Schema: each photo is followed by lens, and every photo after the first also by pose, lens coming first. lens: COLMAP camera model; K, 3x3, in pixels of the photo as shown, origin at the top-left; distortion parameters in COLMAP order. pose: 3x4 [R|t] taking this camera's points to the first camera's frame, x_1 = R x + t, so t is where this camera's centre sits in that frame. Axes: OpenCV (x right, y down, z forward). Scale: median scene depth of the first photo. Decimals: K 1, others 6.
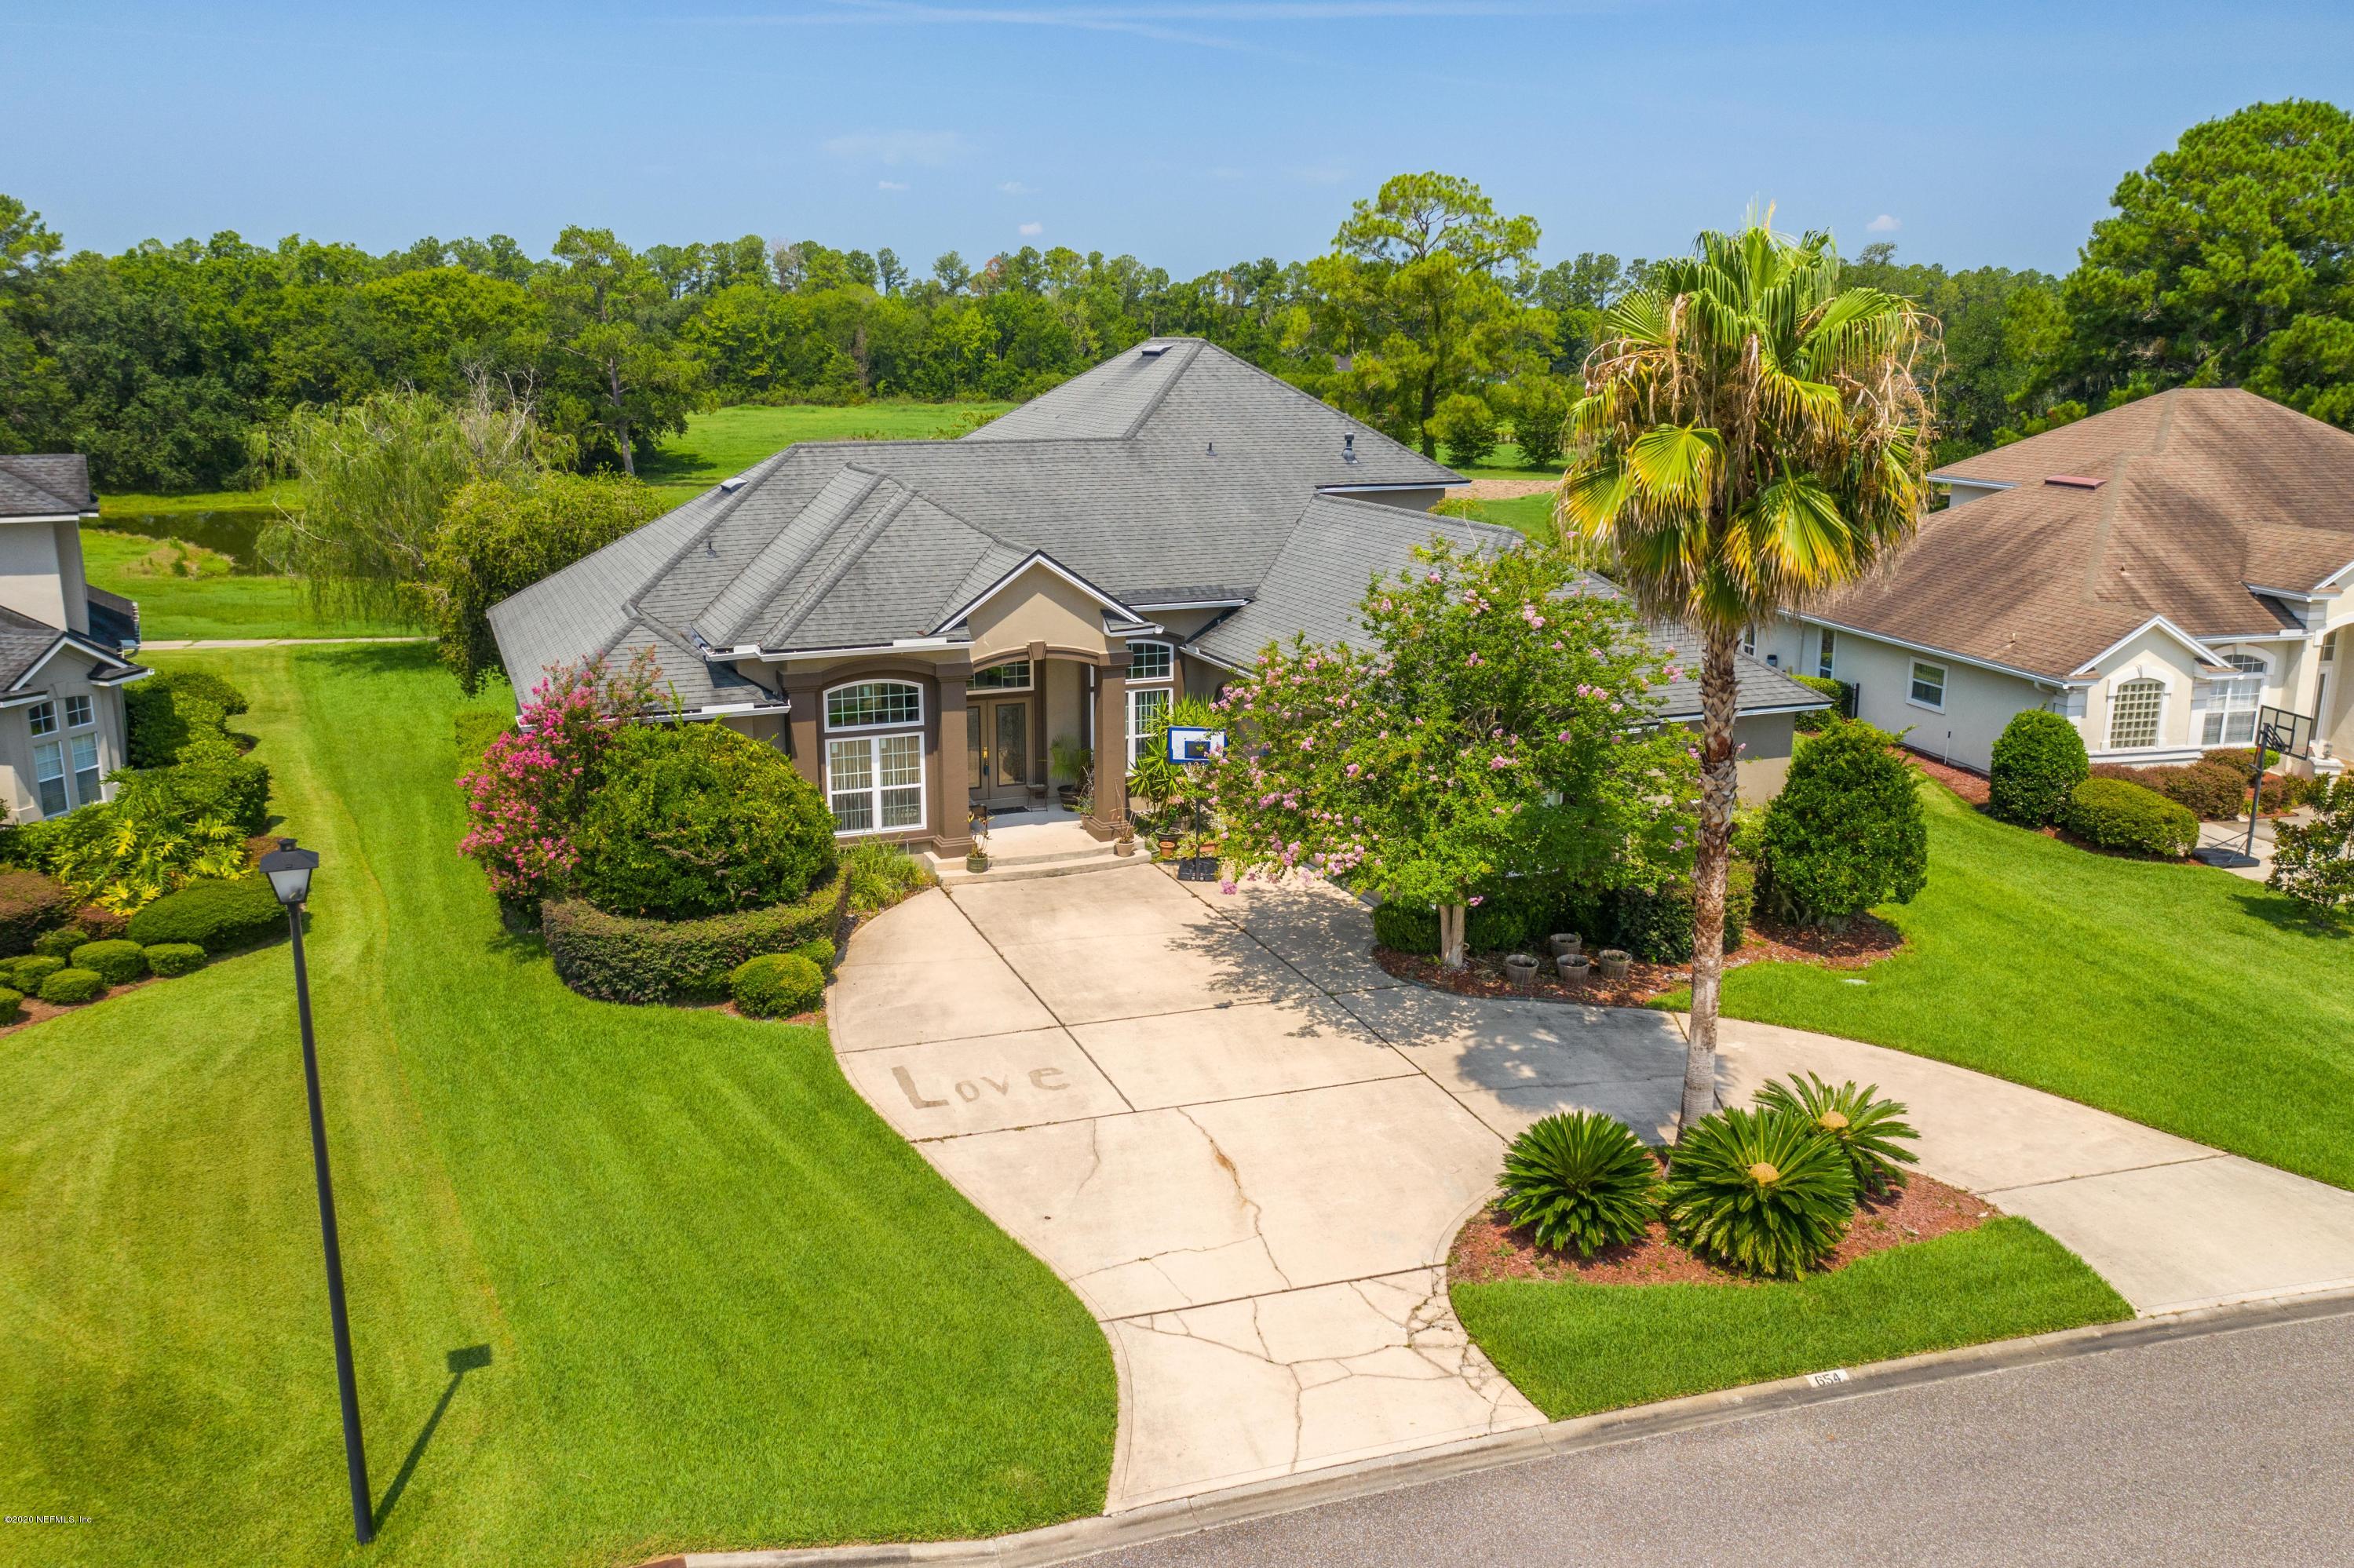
lens RADIAL K [[1840.9, 0, 1177.0], [0, 1840.9, 784.0], [0, 0, 1]] dist [-0.008169, 0.008058]
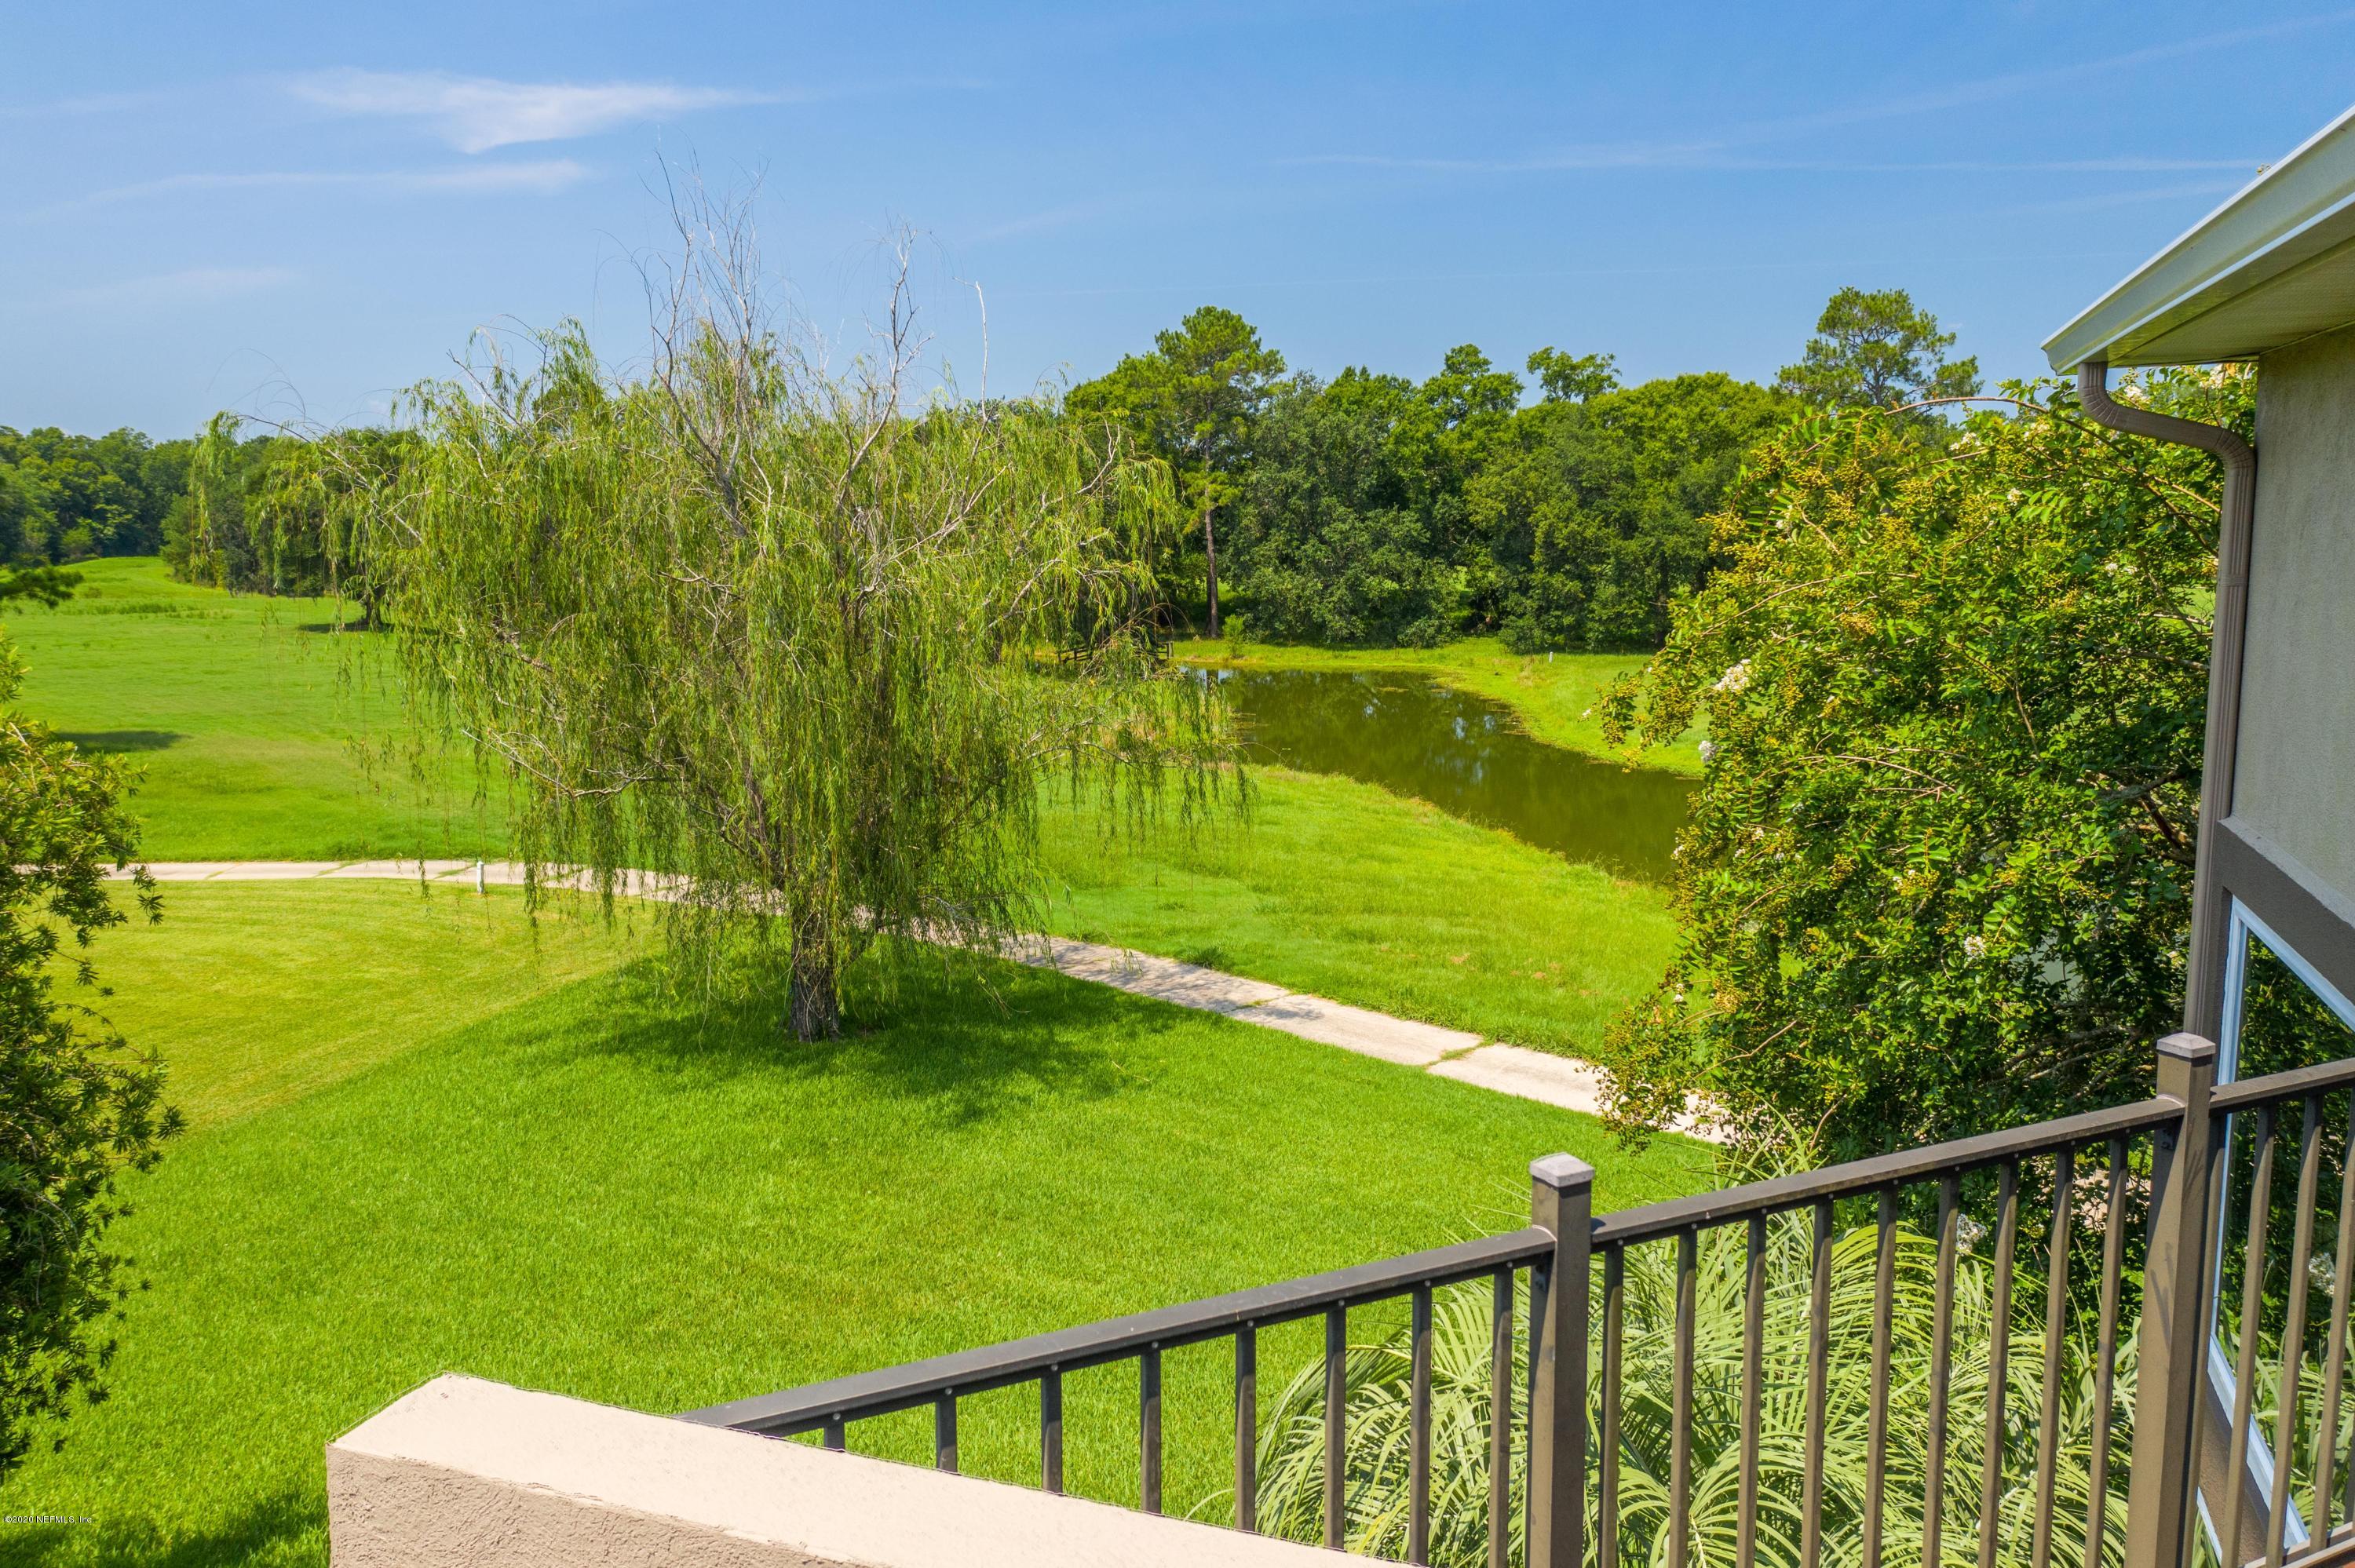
lens RADIAL K [[1841.6, 0, 1177.5], [0, 1841.6, 784.0], [0, 0, 1]] dist [-0.008169, 0.008058]
pose [[0.738265, 0.087203, -0.668850, -0.108581], [-0.154551, 0.987096, -0.041896, -0.156486], [0.656566, 0.134302, 0.742216, 1.061117]]
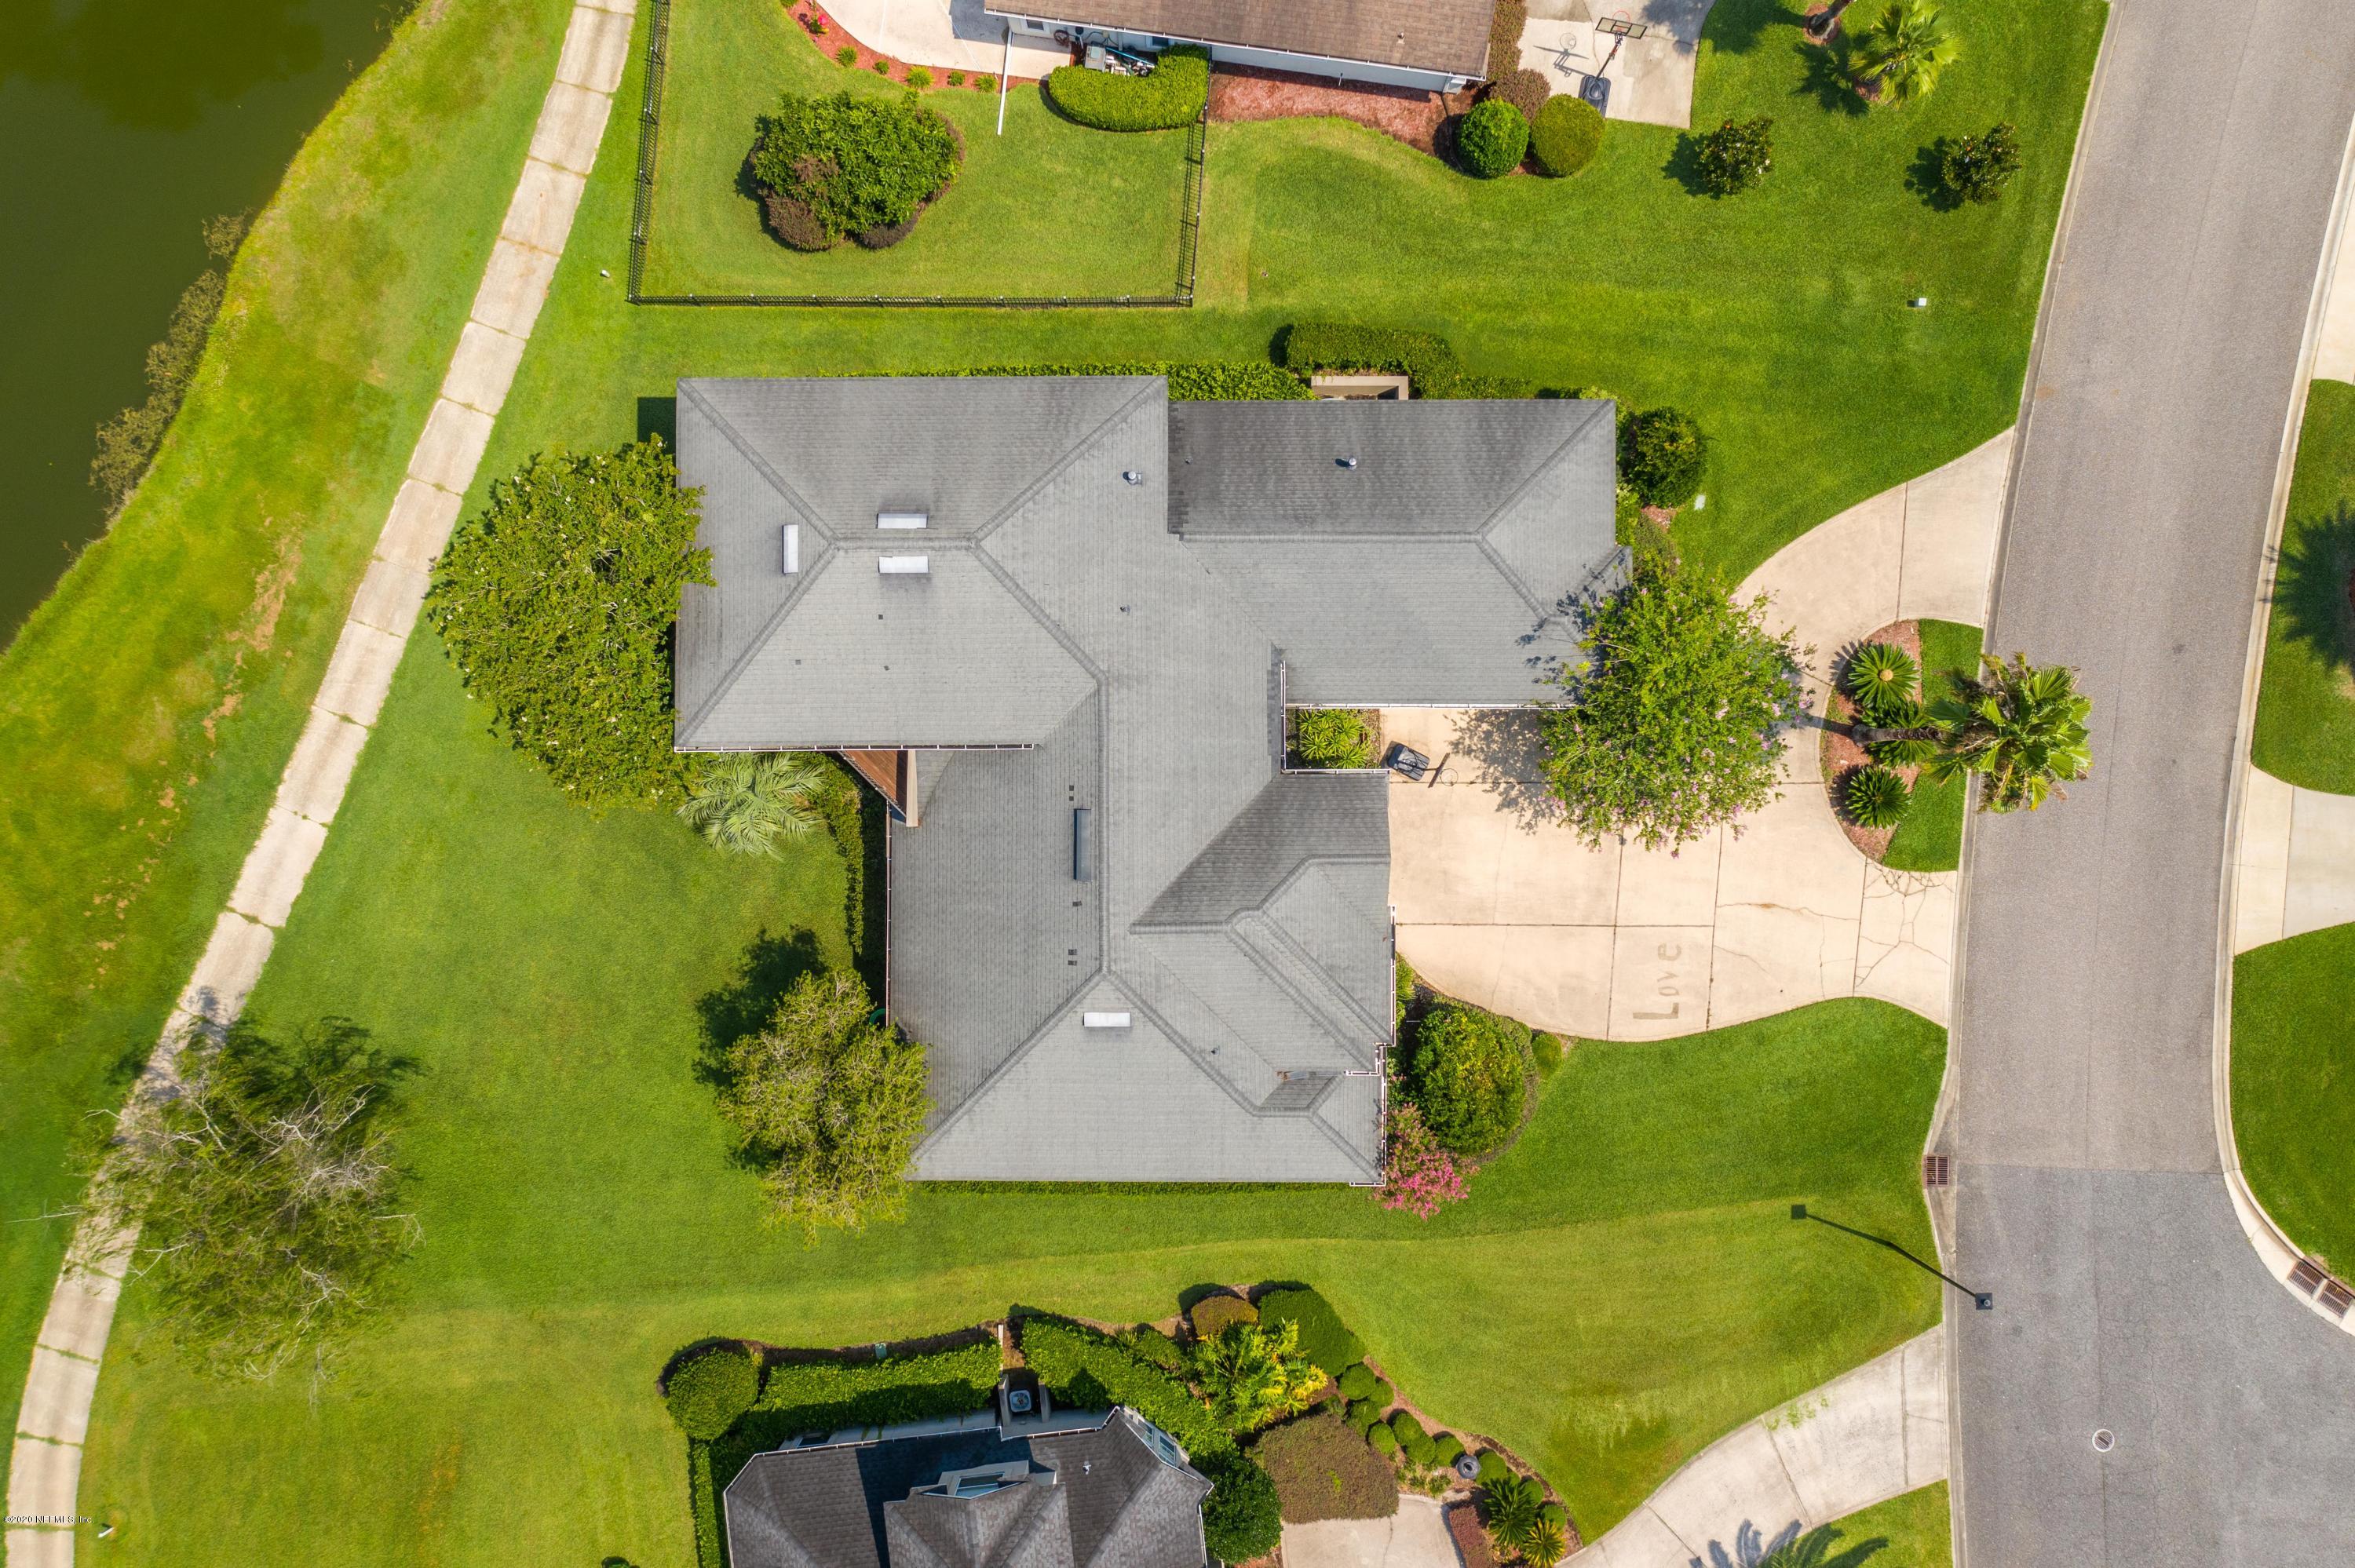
lens RADIAL K [[1841.6, 0, 1177.5], [0, 1841.6, 784.0], [0, 0, 1]] dist [-0.008169, 0.008058]
pose [[0.382105, -0.924062, 0.010277, -0.078409], [0.237805, 0.109068, 0.965170, -1.251419], [-0.892997, -0.366353, 0.261422, 0.622086]]
